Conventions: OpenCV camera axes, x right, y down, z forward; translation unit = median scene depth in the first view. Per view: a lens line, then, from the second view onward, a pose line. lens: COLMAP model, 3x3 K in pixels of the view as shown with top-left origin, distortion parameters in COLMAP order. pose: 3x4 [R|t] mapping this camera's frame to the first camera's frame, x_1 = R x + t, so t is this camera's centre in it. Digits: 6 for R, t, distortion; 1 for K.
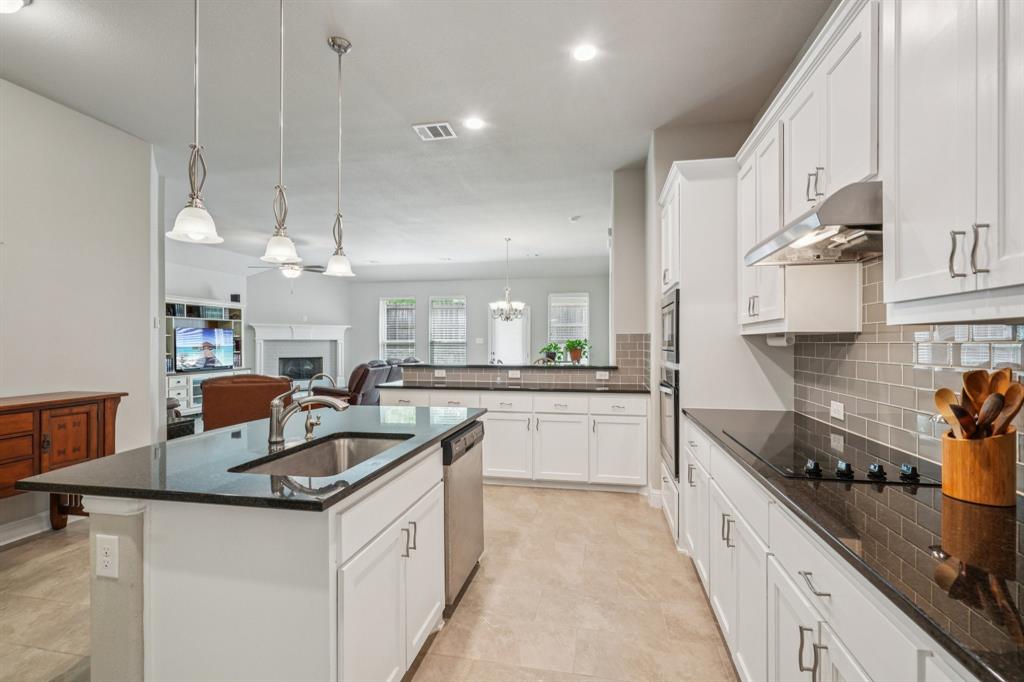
lens RADIAL K [[464.7, 0, 512.0], [0, 464.7, 341.0], [0, 0, 1]] dist [0.000420, 0.000438]
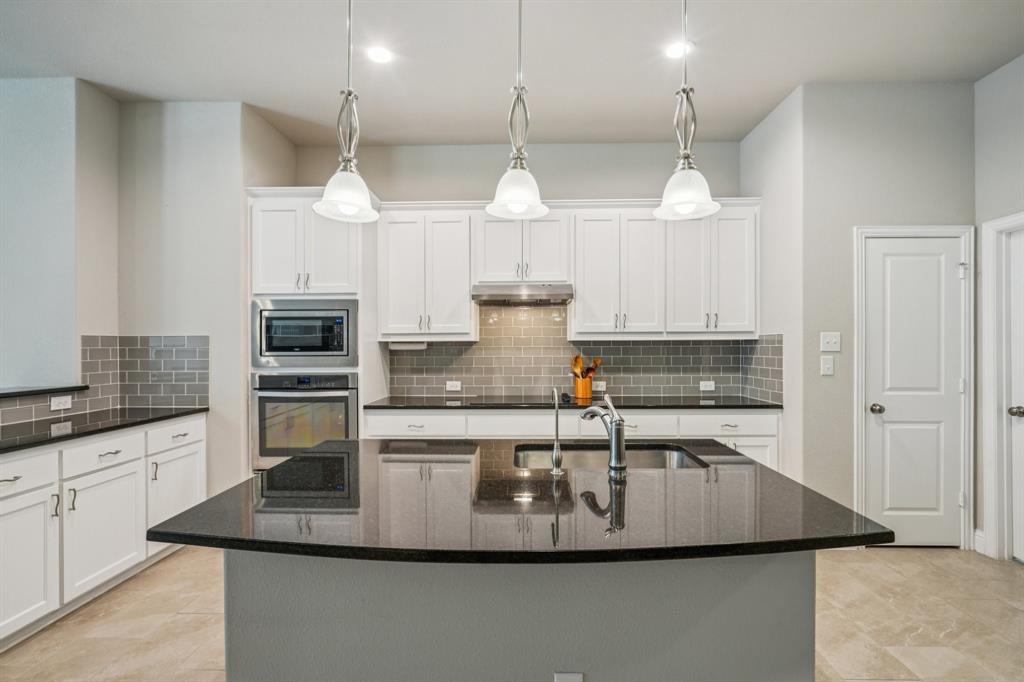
lens RADIAL K [[465.5, 0, 515.9], [0, 465.5, 344.7], [0, 0, 1]] dist [-0.000868, -0.000022]
pose [[-0.179924, 0.003325, 0.983675, -0.552093], [0.000241, 0.999994, -0.003336, 0.000448], [-0.983680, -0.000364, -0.179924, 0.566720]]
